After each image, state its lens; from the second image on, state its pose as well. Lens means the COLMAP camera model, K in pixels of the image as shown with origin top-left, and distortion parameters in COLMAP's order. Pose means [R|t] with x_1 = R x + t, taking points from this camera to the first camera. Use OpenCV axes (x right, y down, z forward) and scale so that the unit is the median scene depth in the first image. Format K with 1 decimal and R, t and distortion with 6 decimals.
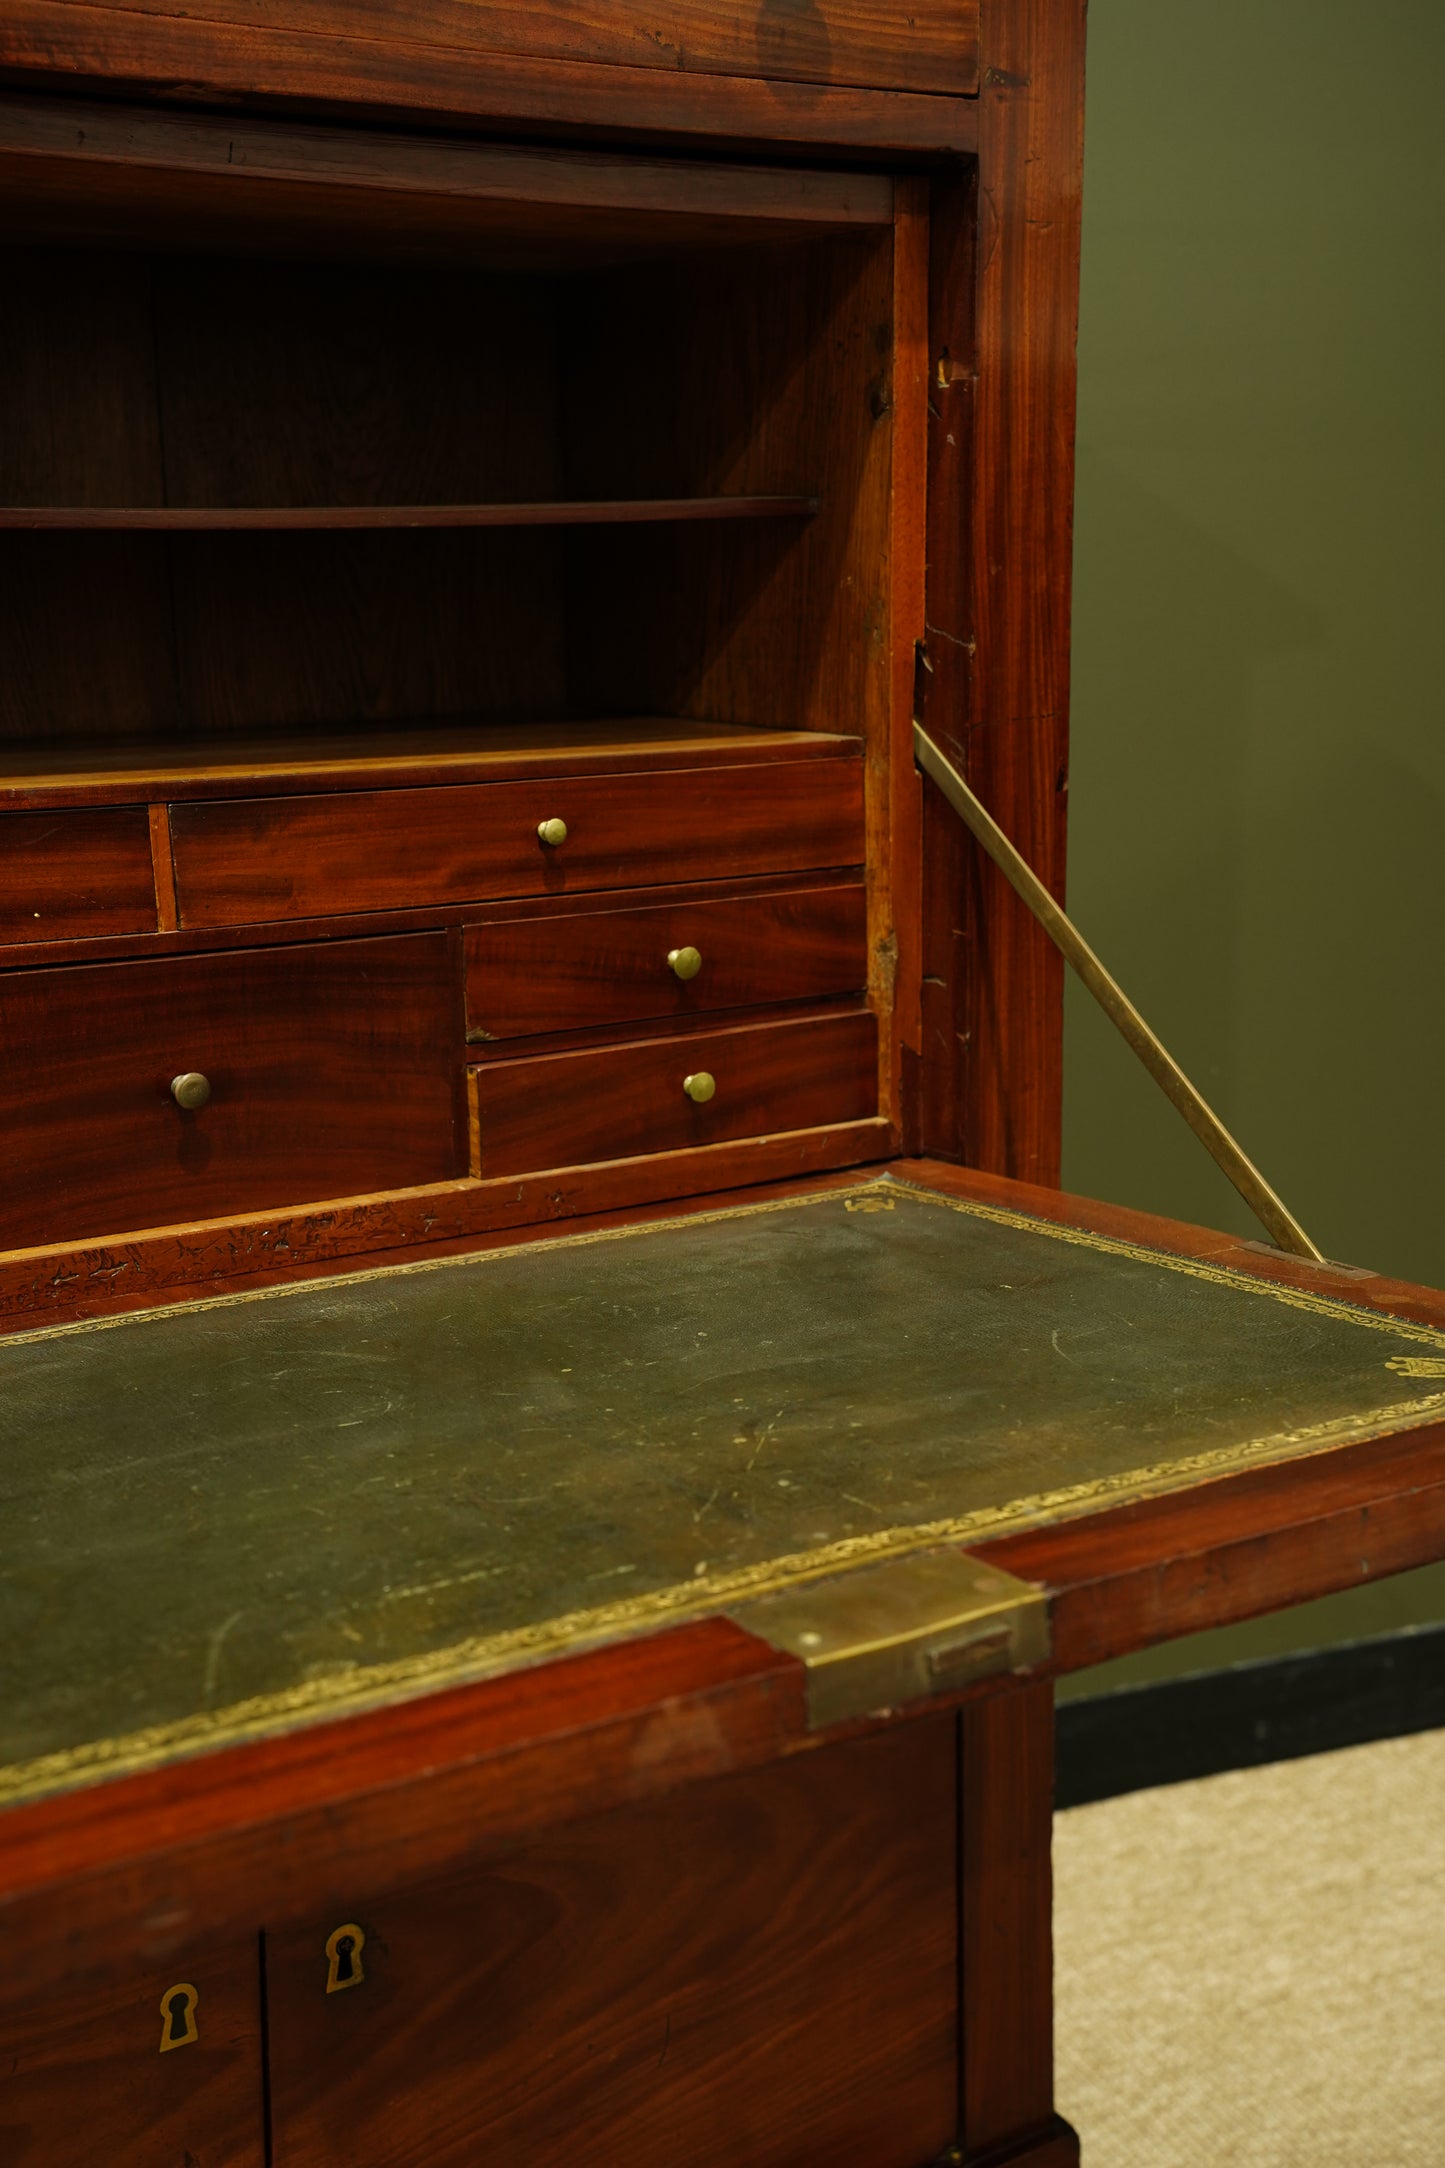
lens RADIAL K [[2622.6, 0, 714.5], [0, 2622.6, 1093.2], [0, 0, 1]] dist [0.155727, 0.000000]
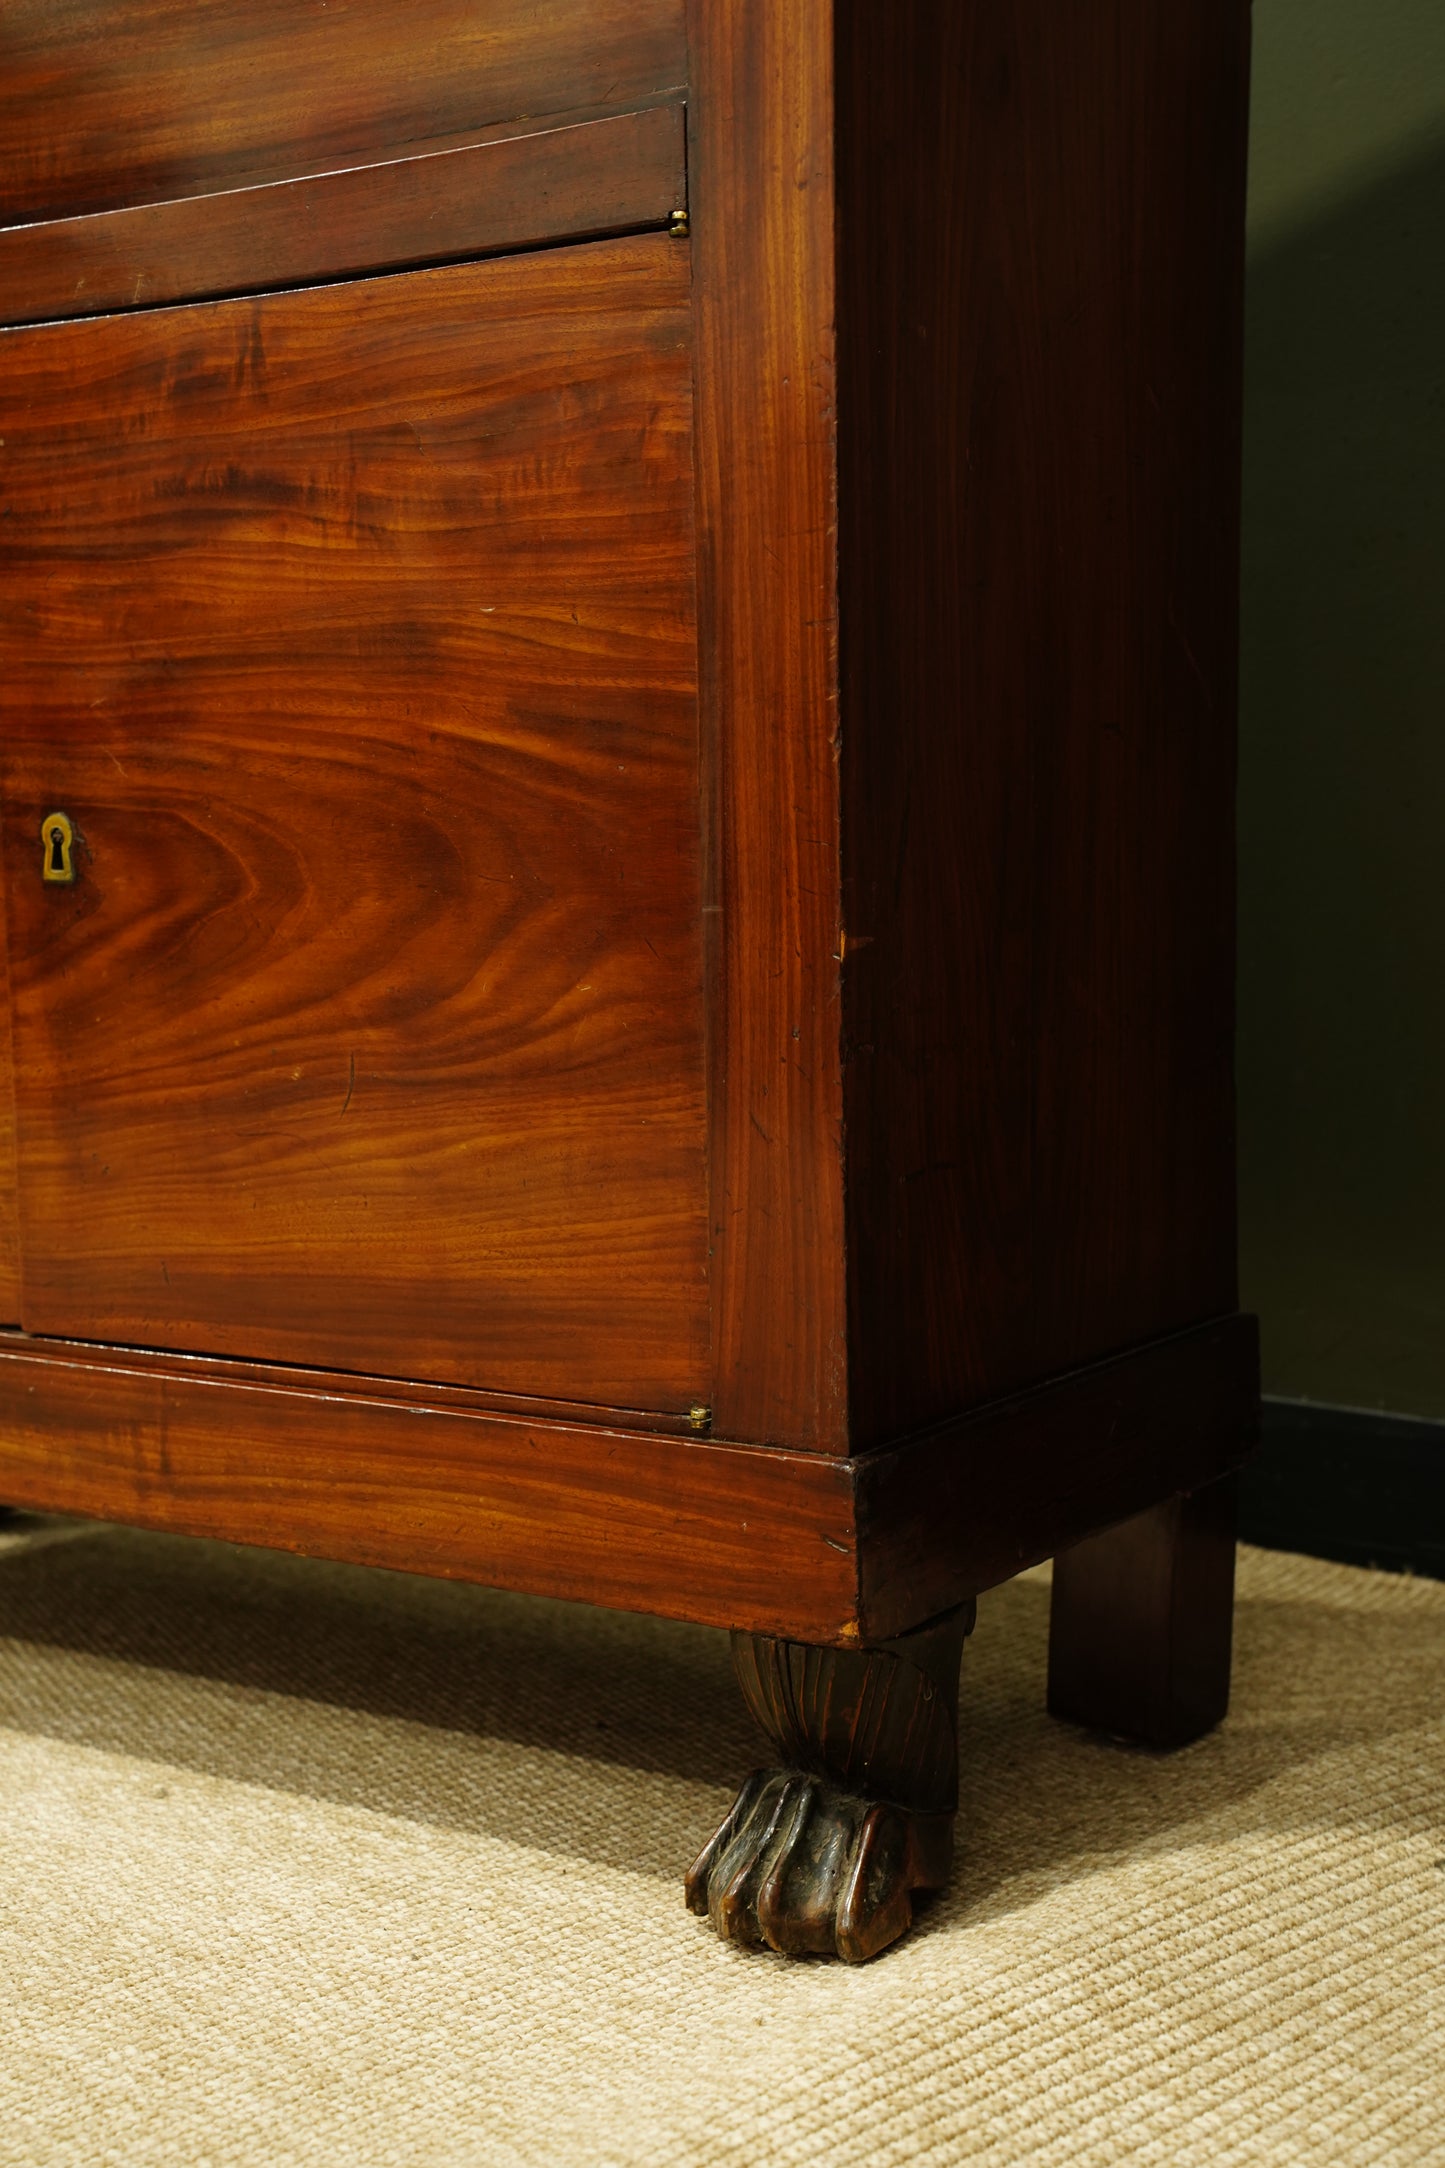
lens RADIAL K [[2780.0, 0, 723.8], [0, 2780.0, 1087.0], [0, 0, 1]] dist [0.162217, 0.000000]
pose [[0.380509, 0.095793, -0.919803, 0.938890], [-0.179560, 0.983345, 0.028130, 0.332393], [0.907178, 0.154457, 0.391372, 0.813143]]
